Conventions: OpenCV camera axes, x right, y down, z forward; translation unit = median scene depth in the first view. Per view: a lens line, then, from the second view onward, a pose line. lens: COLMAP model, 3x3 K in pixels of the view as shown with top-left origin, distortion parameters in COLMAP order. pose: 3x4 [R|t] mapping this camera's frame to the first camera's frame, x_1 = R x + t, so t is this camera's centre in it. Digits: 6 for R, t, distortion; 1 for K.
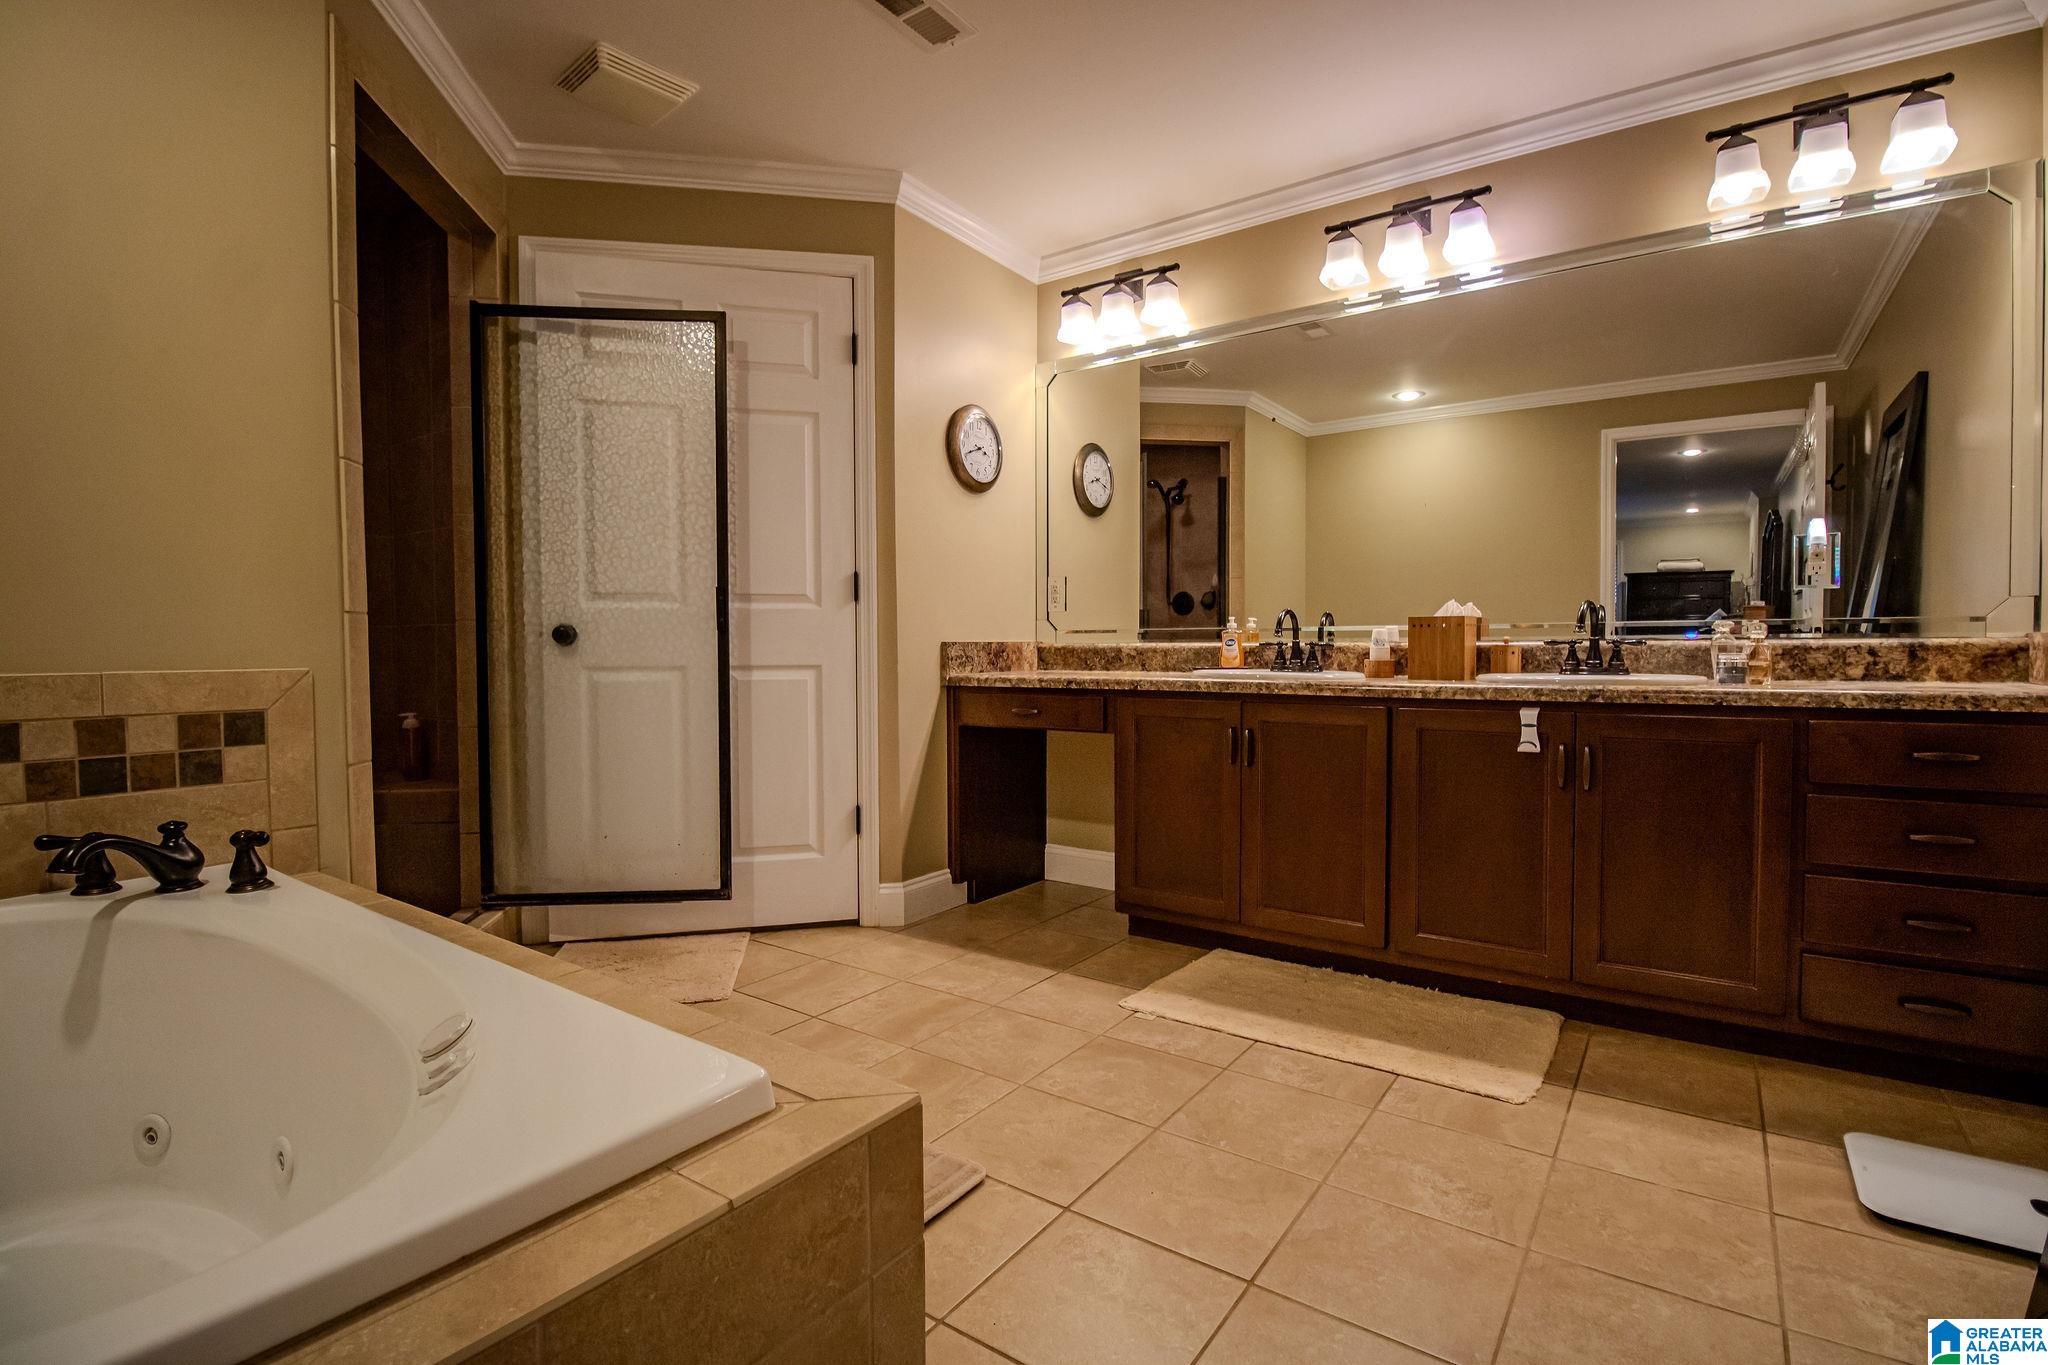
lens RADIAL K [[954.0, 0, 1024.1], [0, 954.0, 682.6], [0, 0, 1]] dist [-0.004562, -0.010130]
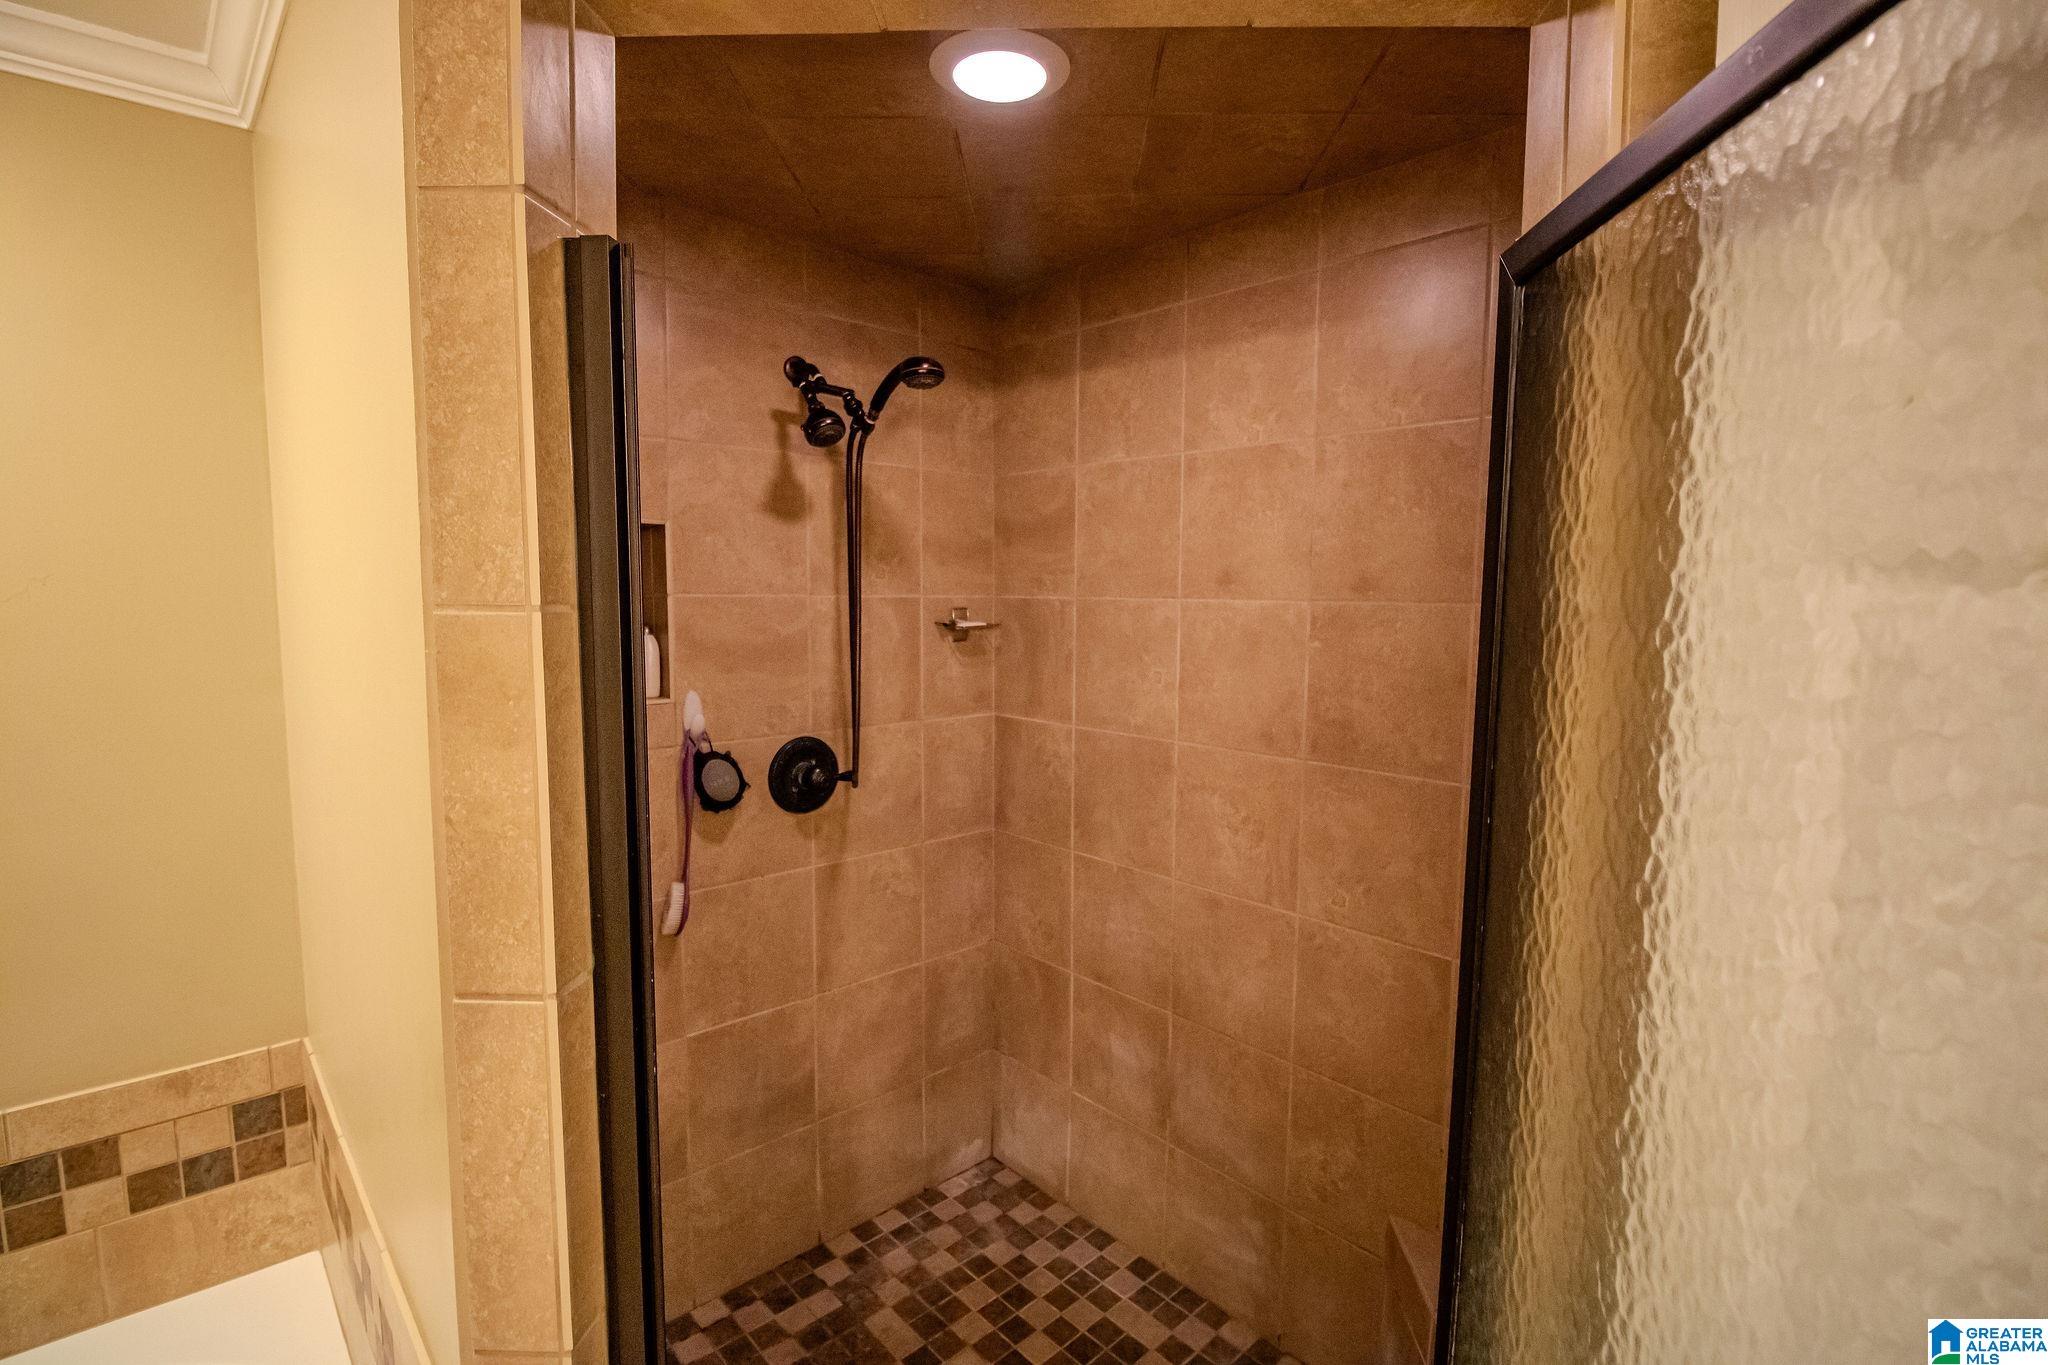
lens RADIAL K [[954.0, 0, 1023.5], [0, 954.0, 682.3], [0, 0, 1]] dist [-0.004562, -0.010130]
pose [[-0.203149, 0.097979, -0.974233, -0.289090], [-0.040719, 0.993275, 0.108385, -0.294697], [0.978301, 0.061689, -0.197794, 0.912221]]
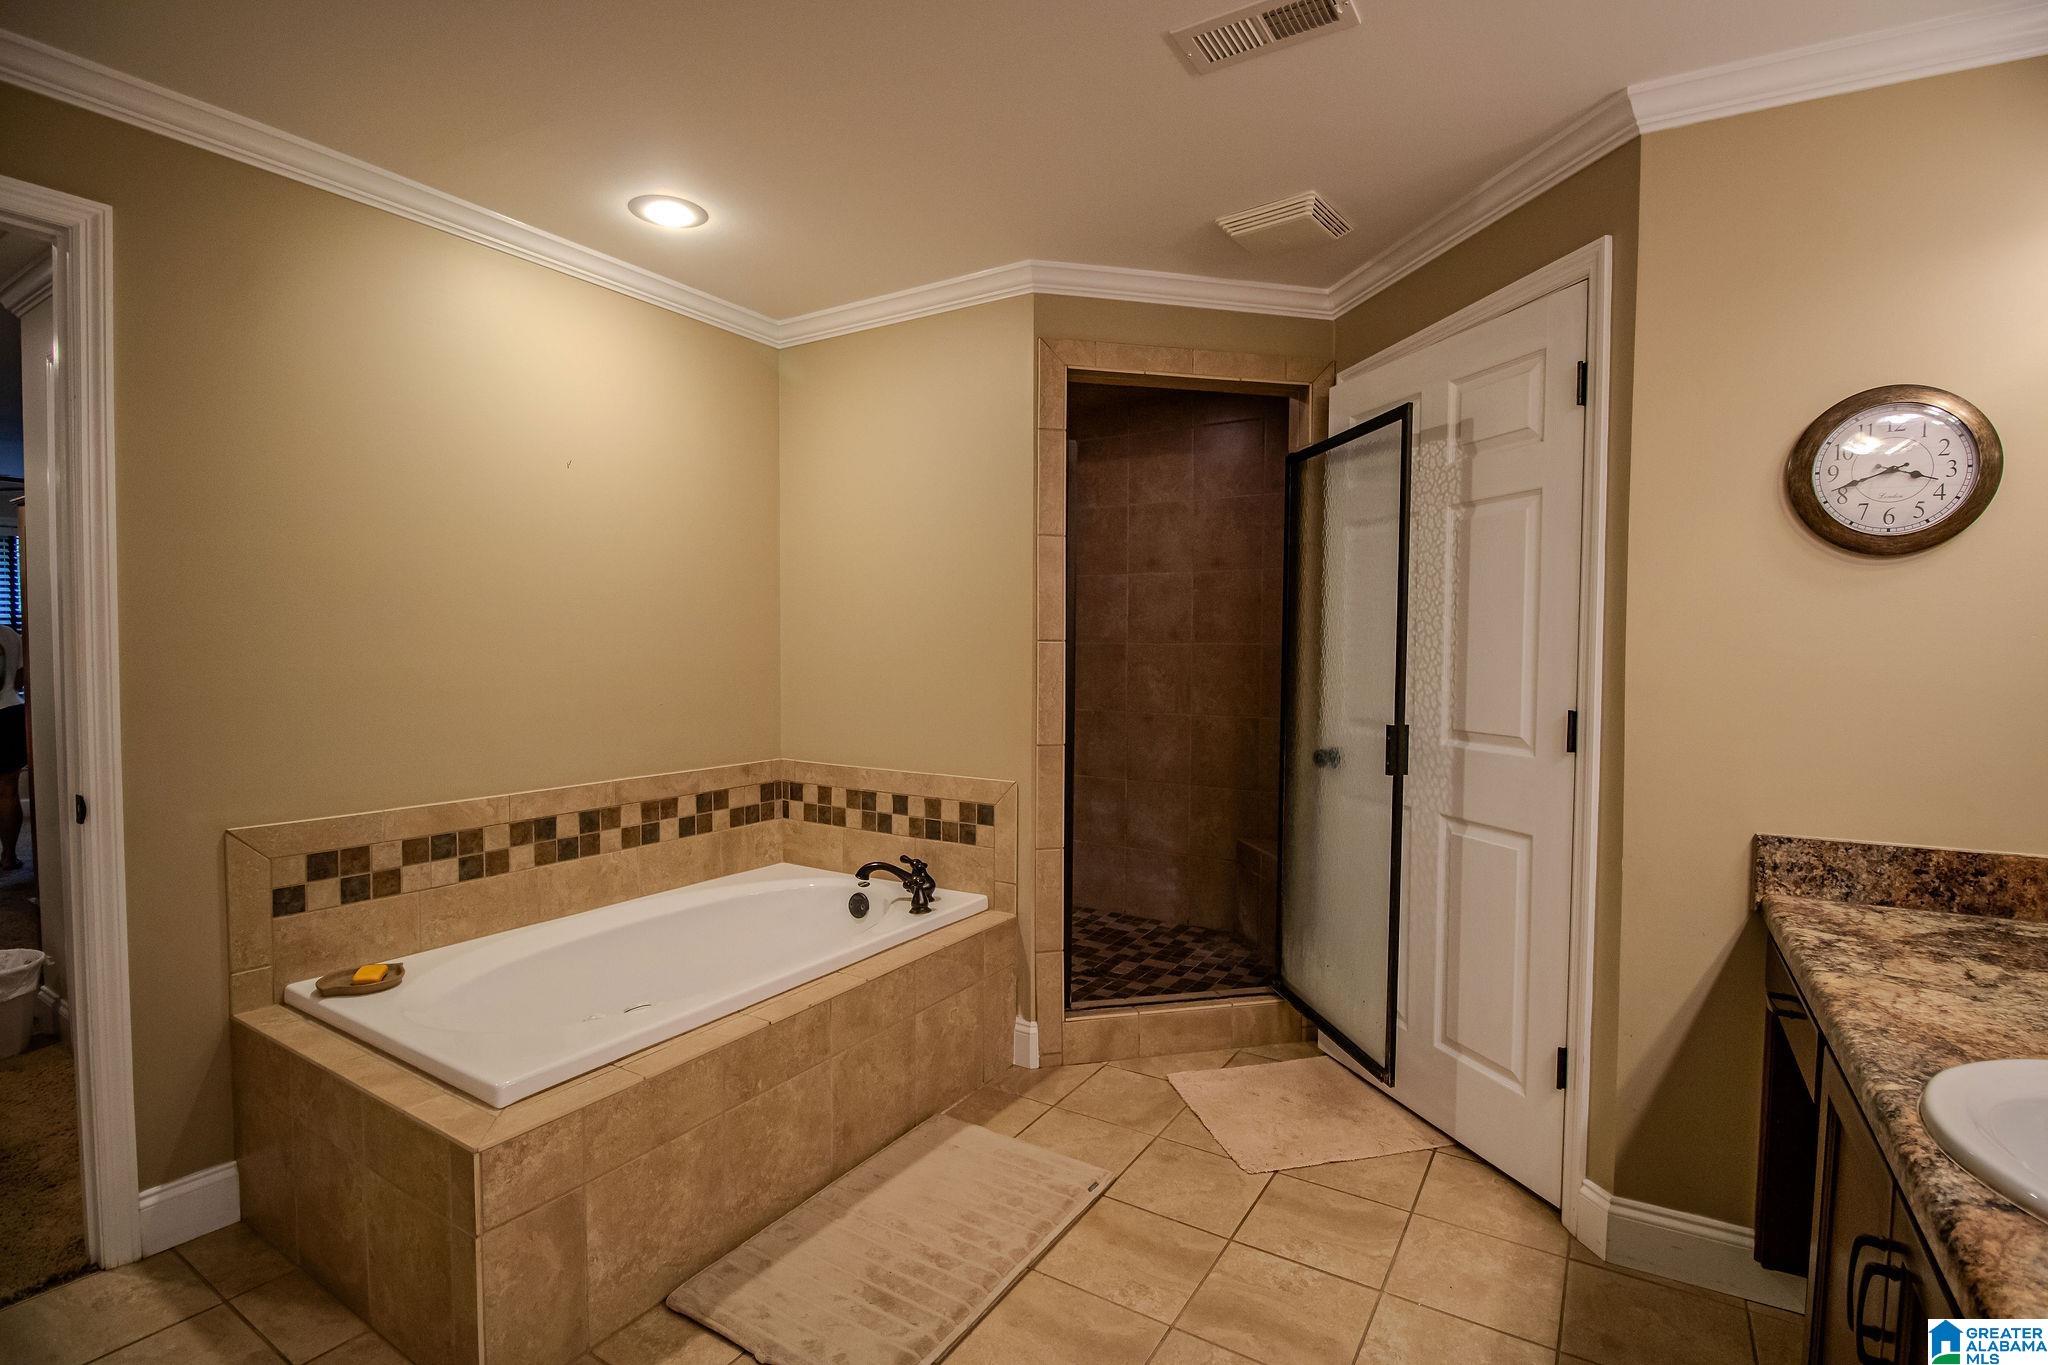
lens RADIAL K [[954.0, 0, 1024.1], [0, 954.0, 677.5], [0, 0, 1]] dist [-0.004562, -0.010130]
pose [[0.057092, 0.040333, -0.997554, 0.525910], [-0.040773, 0.998444, 0.038035, -0.163475], [0.997536, 0.038502, 0.058647, 0.618495]]
